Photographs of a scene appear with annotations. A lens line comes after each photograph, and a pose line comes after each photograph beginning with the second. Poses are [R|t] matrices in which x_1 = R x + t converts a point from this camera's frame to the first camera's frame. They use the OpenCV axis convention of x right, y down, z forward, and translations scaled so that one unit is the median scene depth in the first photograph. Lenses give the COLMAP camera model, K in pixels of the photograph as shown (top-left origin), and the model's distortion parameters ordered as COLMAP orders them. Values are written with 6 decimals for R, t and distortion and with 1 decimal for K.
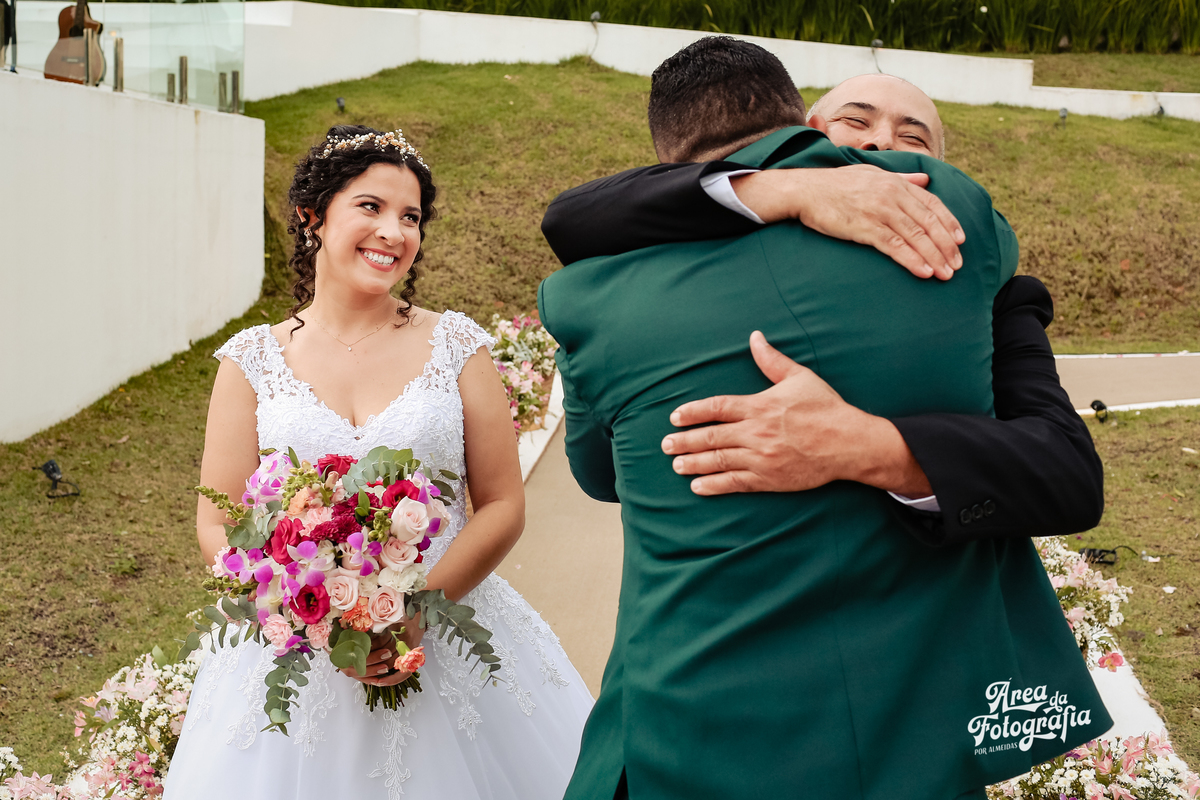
lens RADIAL K [[1182.0, 0, 599.3], [0, 1182.0, 384.3], [0, 0, 1]] dist [-0.107132, 0.144908]
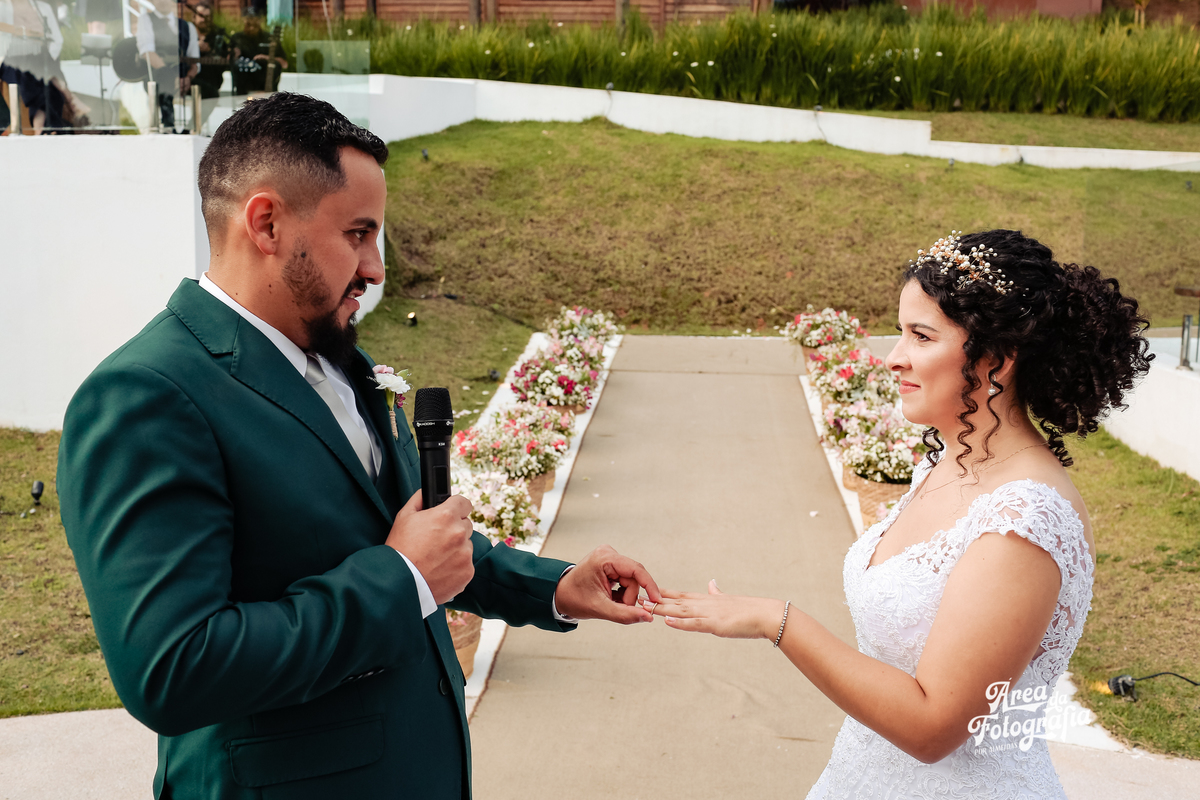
lens RADIAL K [[1169.1, 0, 600.9], [0, 1169.1, 448.3], [0, 0, 1]] dist [-0.108574, 0.123532]
pose [[0.998654, -0.012331, 0.050378, -0.089388], [0.009918, 0.998804, 0.047873, 0.037061], [-0.050908, -0.047309, 0.997582, -0.356933]]
